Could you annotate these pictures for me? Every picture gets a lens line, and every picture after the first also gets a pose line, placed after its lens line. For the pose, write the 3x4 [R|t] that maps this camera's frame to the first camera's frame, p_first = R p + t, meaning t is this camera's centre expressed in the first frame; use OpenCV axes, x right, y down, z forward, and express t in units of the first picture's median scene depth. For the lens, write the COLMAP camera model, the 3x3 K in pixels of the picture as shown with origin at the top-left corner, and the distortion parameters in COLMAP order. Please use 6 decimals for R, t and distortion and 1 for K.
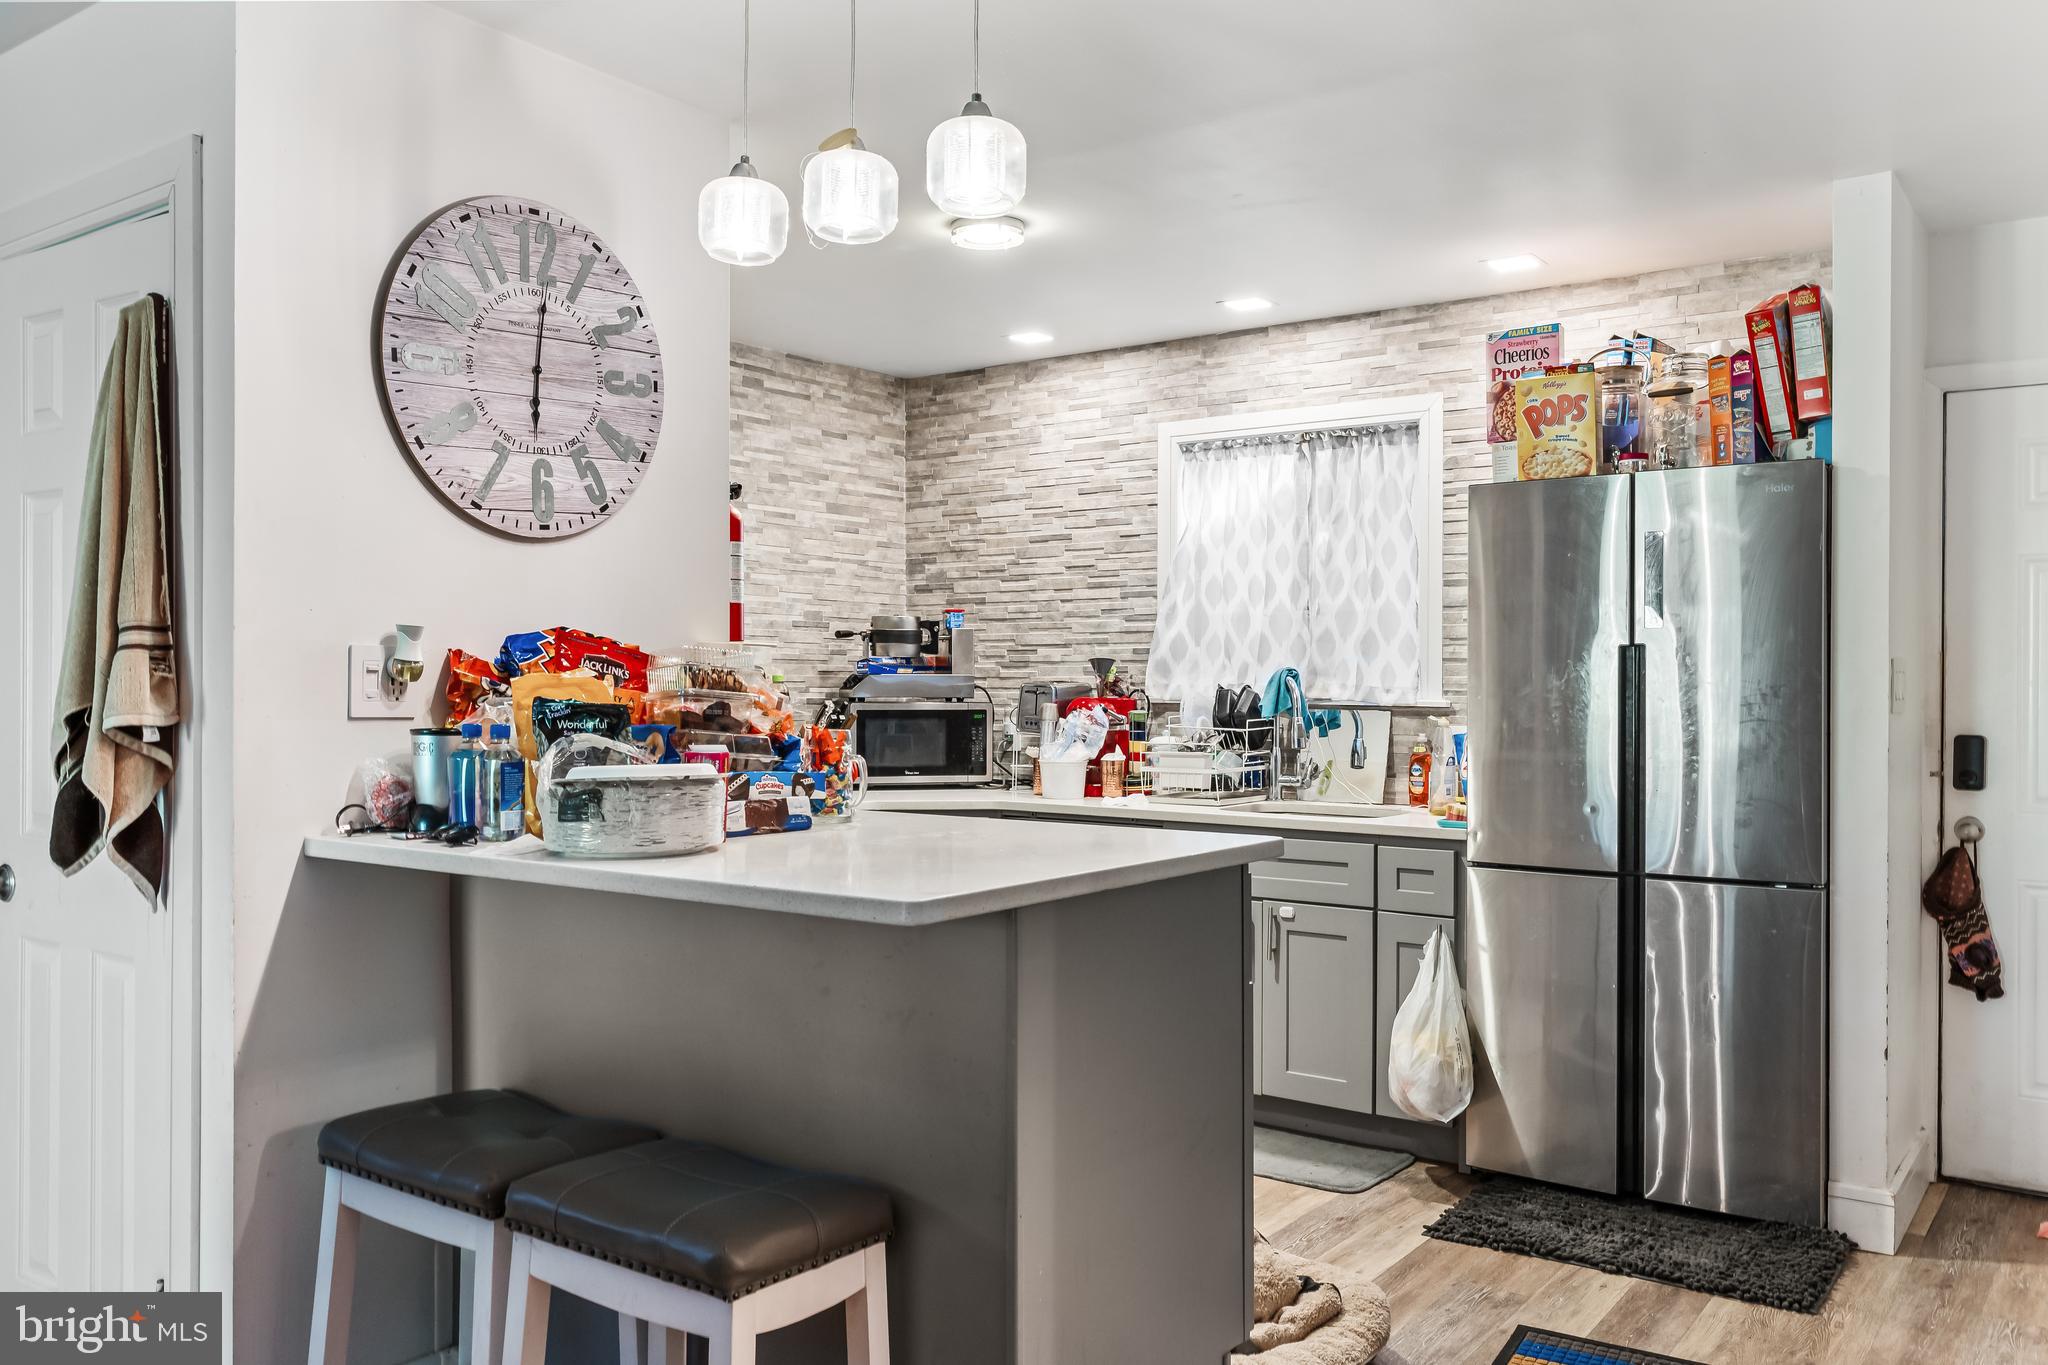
lens RADIAL K [[1626.4, 0, 1021.9], [0, 1626.4, 685.0], [0, 0, 1]] dist [0.002498, 0.000781]
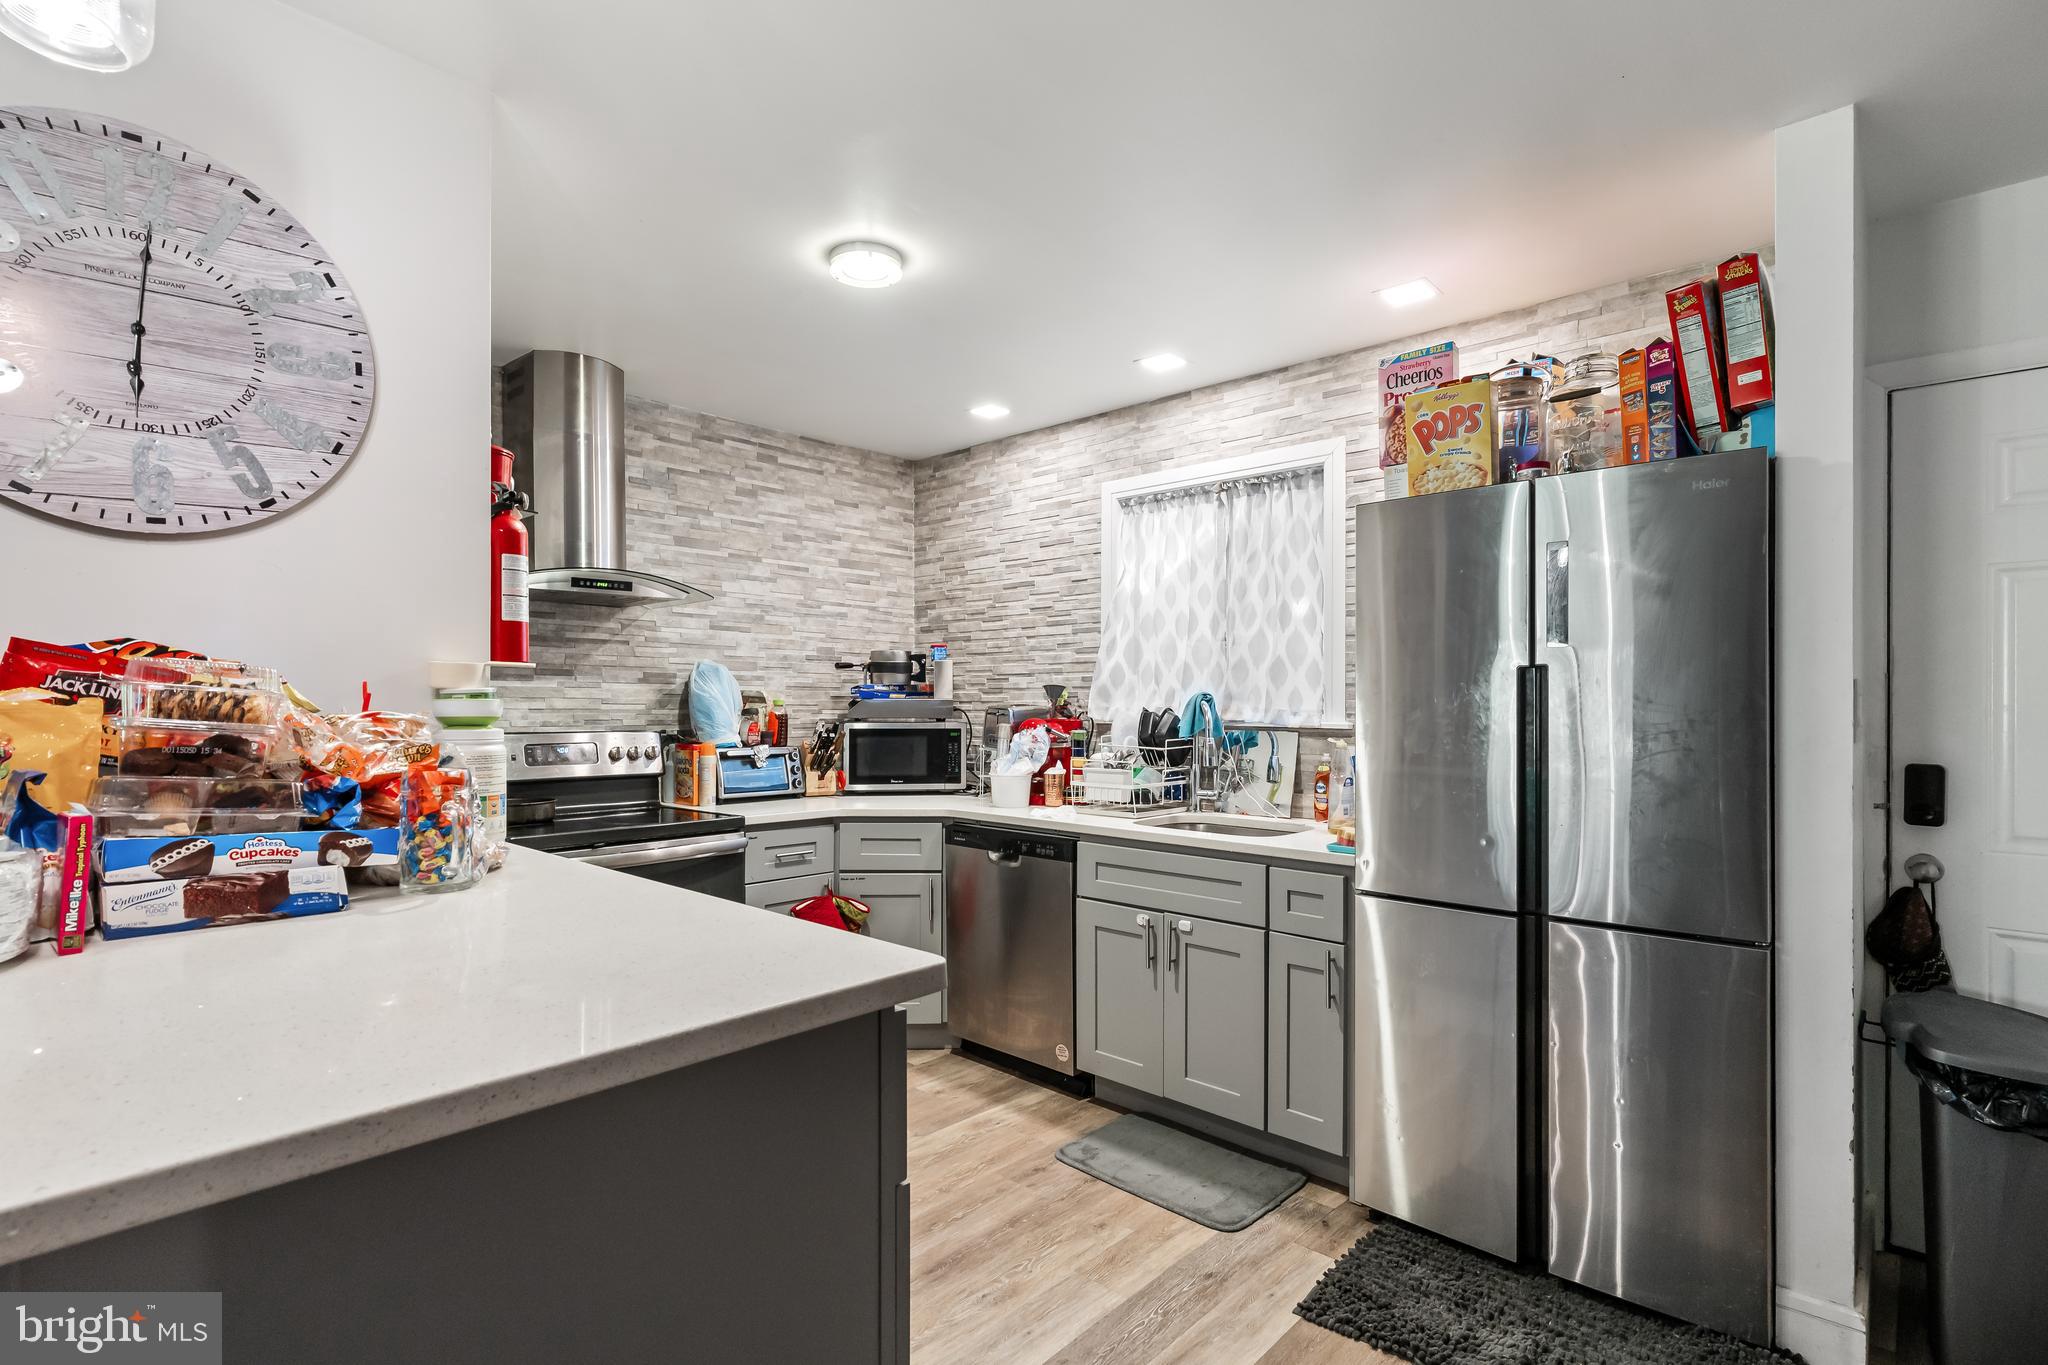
lens RADIAL K [[976.4, 0, 1026.8], [0, 976.4, 697.8], [0, 0, 1]] dist [0.002427, 0.000947]
pose [[0.993205, -0.000456, -0.116380, 0.142854], [-0.000516, 0.999965, -0.008323, -0.001741], [0.116380, 0.008326, 0.993170, 0.384776]]
